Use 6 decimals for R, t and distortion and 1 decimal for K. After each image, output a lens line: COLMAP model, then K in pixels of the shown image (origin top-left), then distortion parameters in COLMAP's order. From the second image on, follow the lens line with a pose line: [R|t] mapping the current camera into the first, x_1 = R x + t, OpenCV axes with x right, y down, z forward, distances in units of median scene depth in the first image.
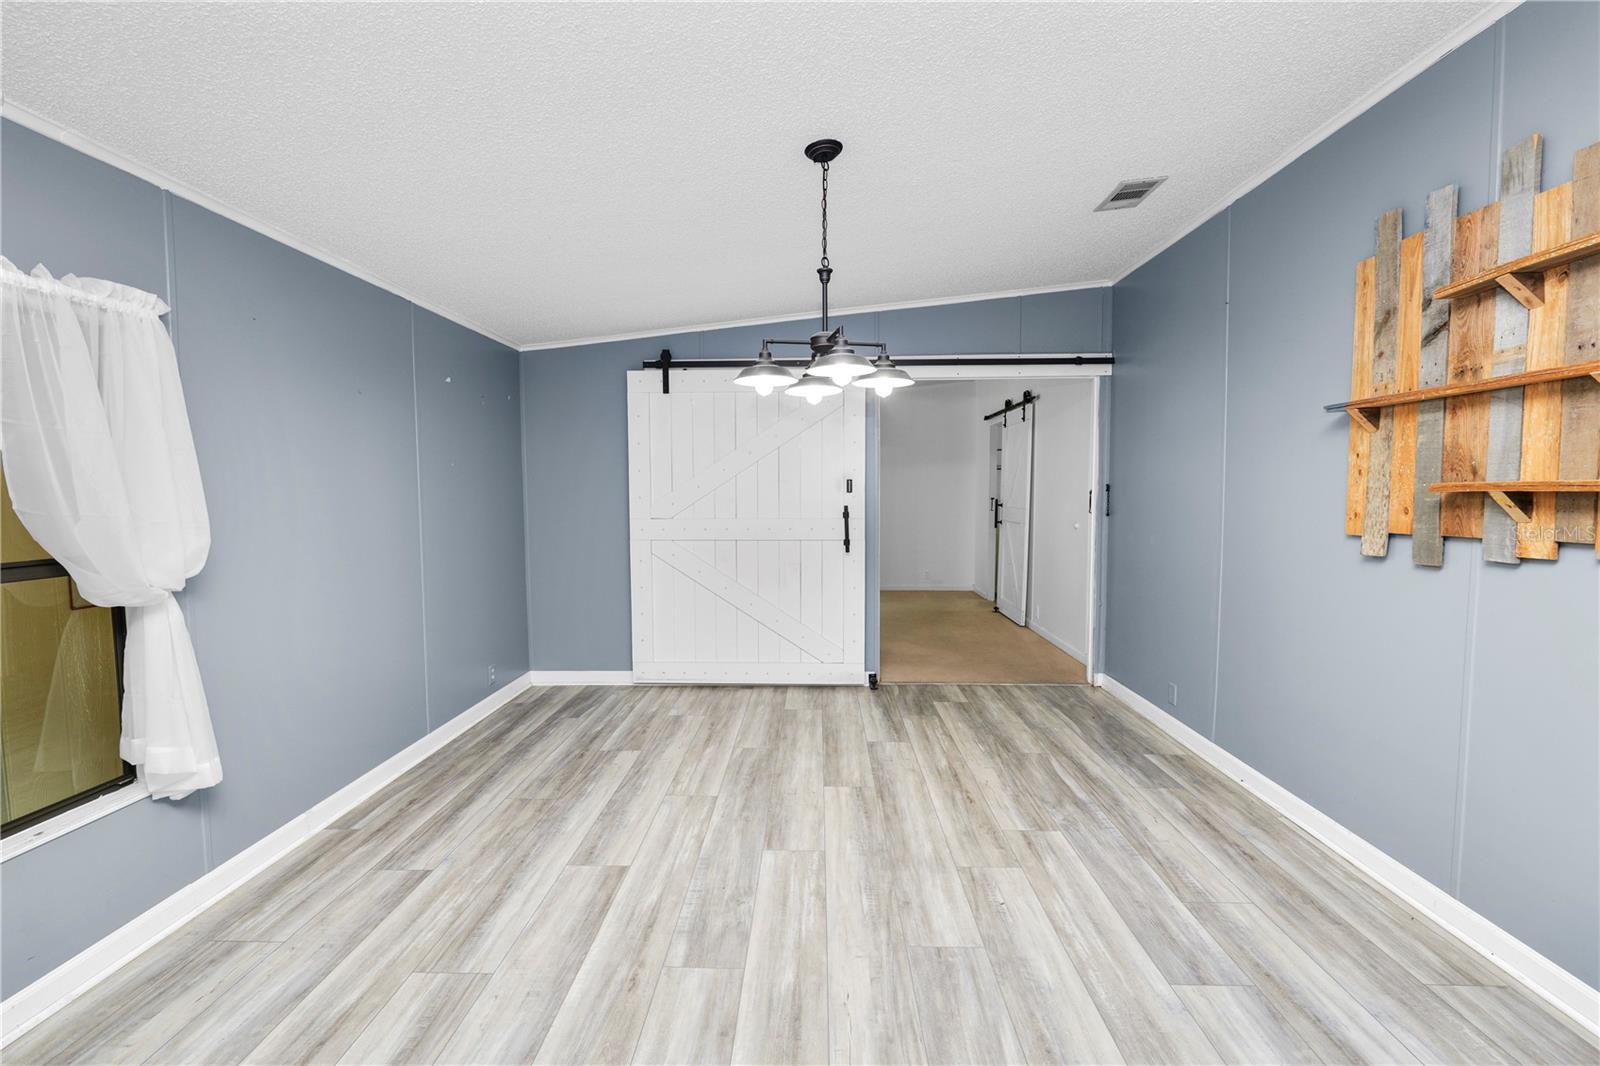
lens RADIAL K [[651.9, 0, 800.3], [0, 651.9, 532.2], [0, 0, 1]] dist [-0.012862, 0.000632]
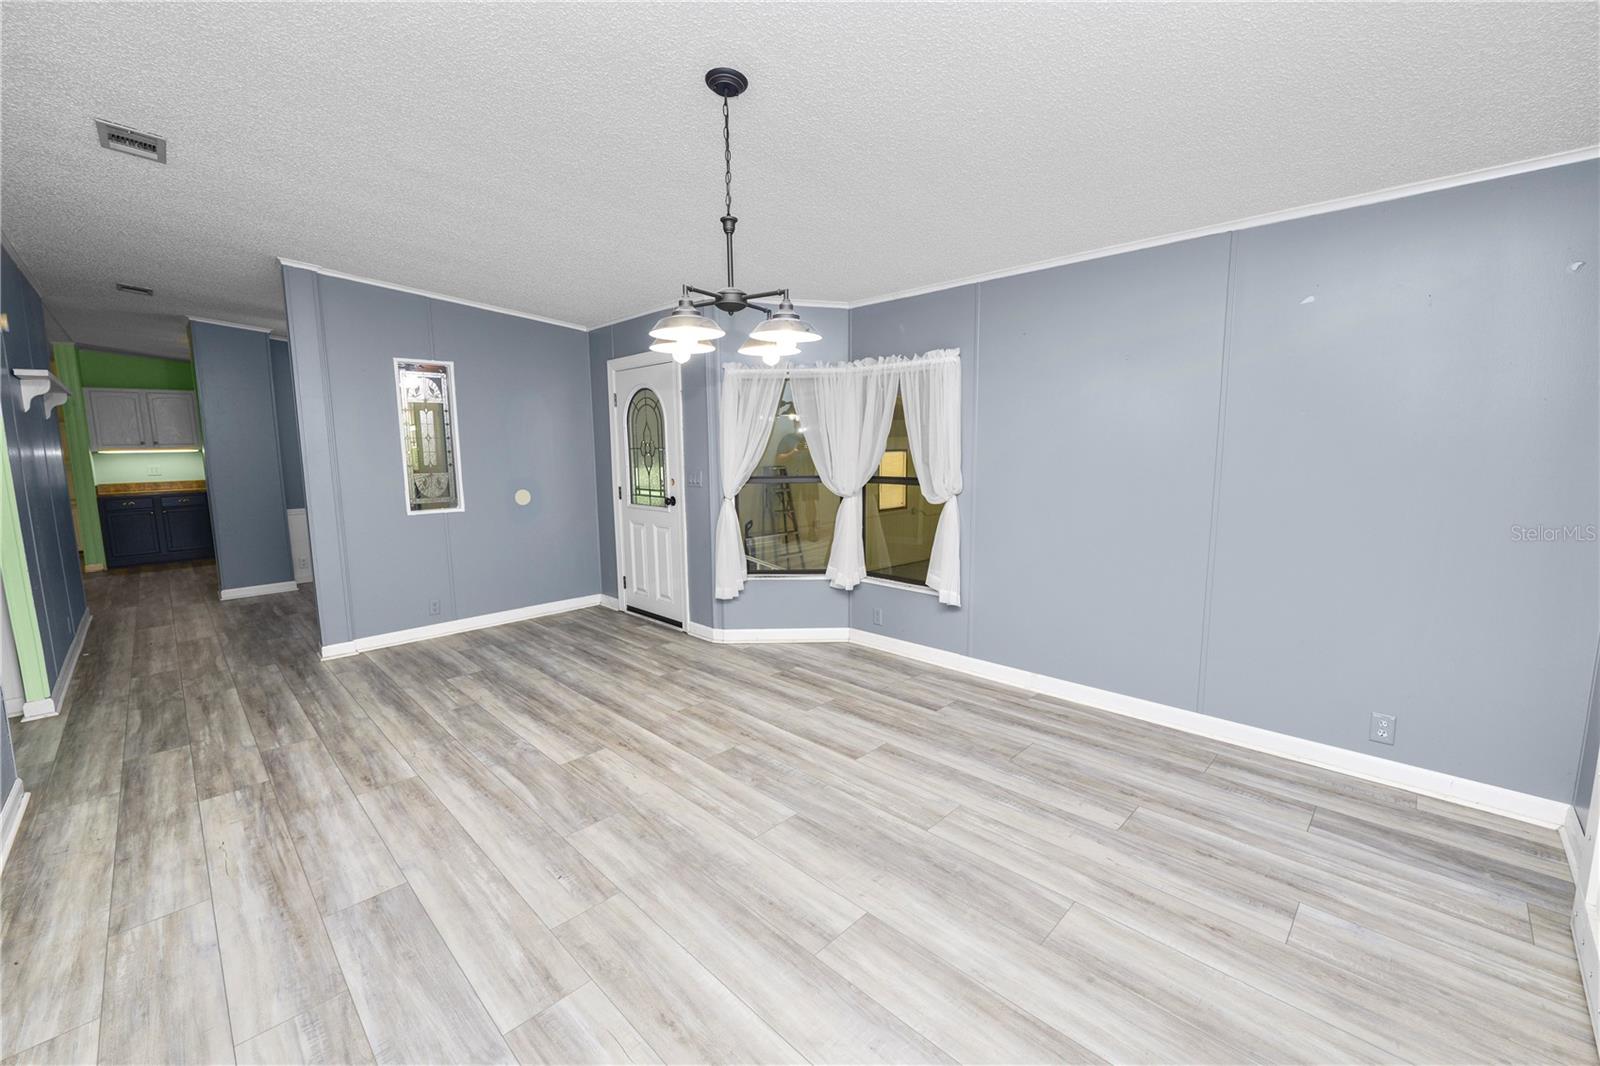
lens RADIAL K [[651.9, 0, 800.3], [0, 651.9, 532.2], [0, 0, 1]] dist [-0.012862, 0.000632]
pose [[-0.687637, 0.111722, -0.717408, 0.566381], [-0.030776, 0.982717, 0.182537, -0.117624], [0.725402, 0.147598, -0.672314, 1.476578]]
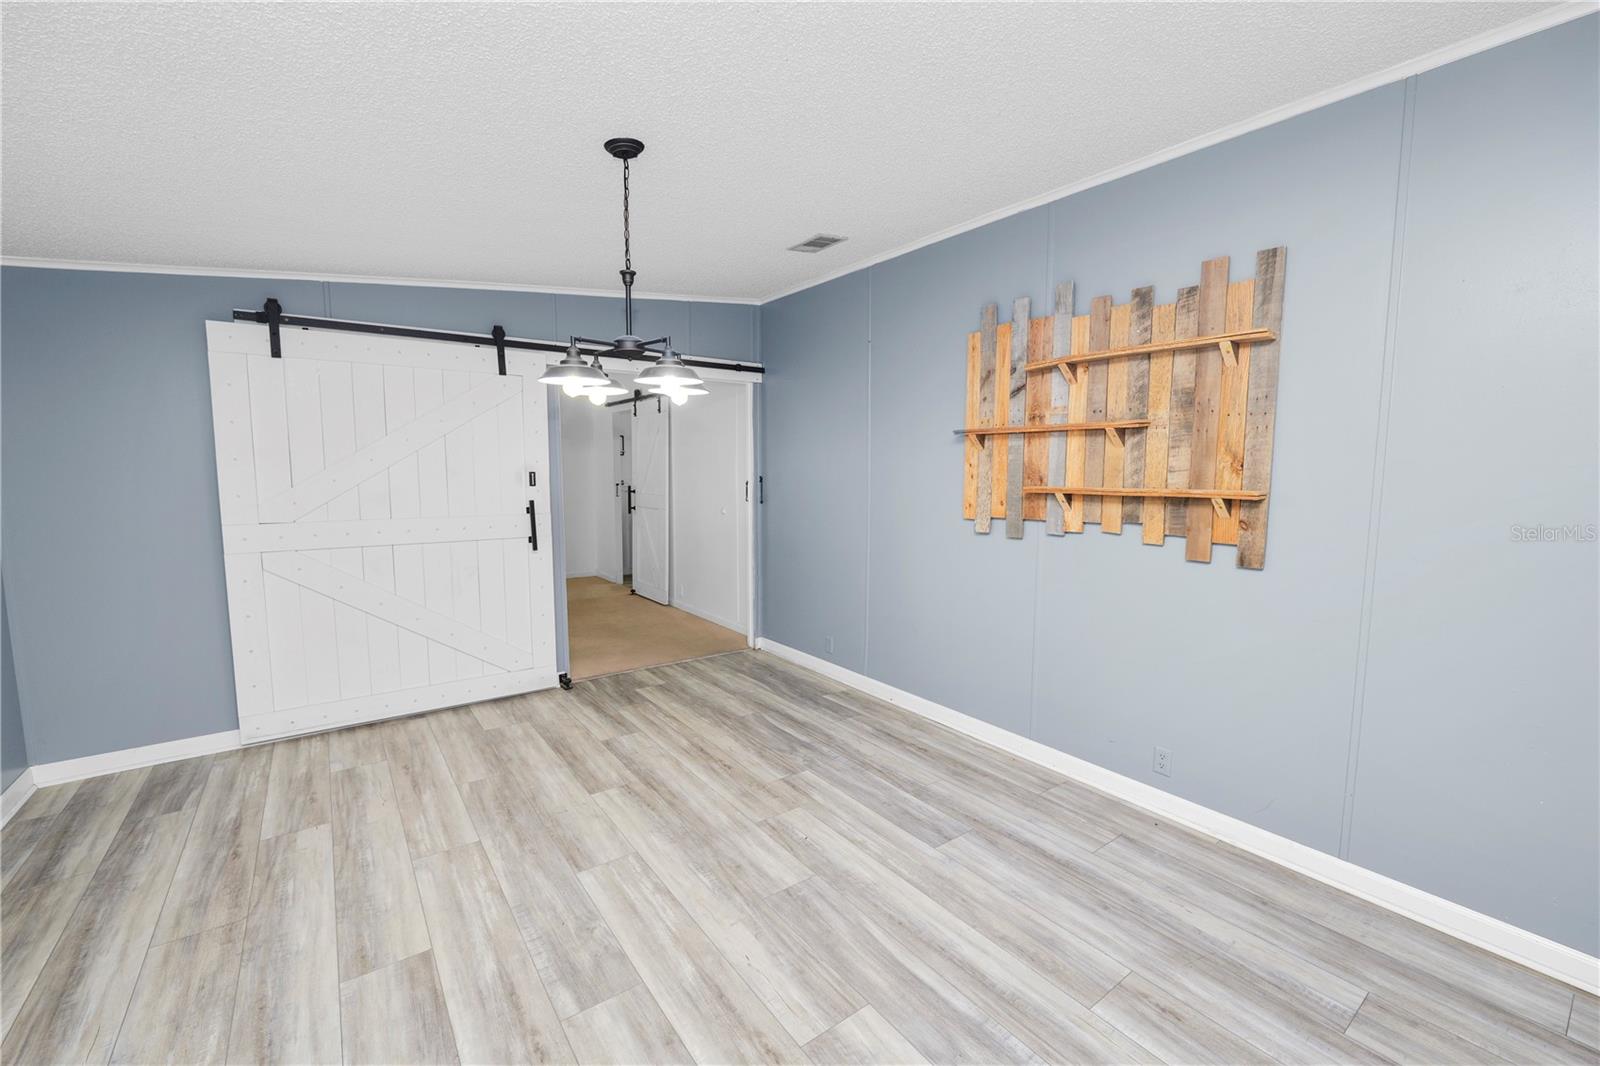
lens RADIAL K [[651.9, 0, 800.3], [0, 651.9, 532.2], [0, 0, 1]] dist [-0.012862, 0.000632]
pose [[0.787398, -0.054329, 0.614047, -0.322724], [0.033236, 0.998401, 0.045717, -0.039891], [-0.615549, -0.015589, 0.787945, 0.049916]]
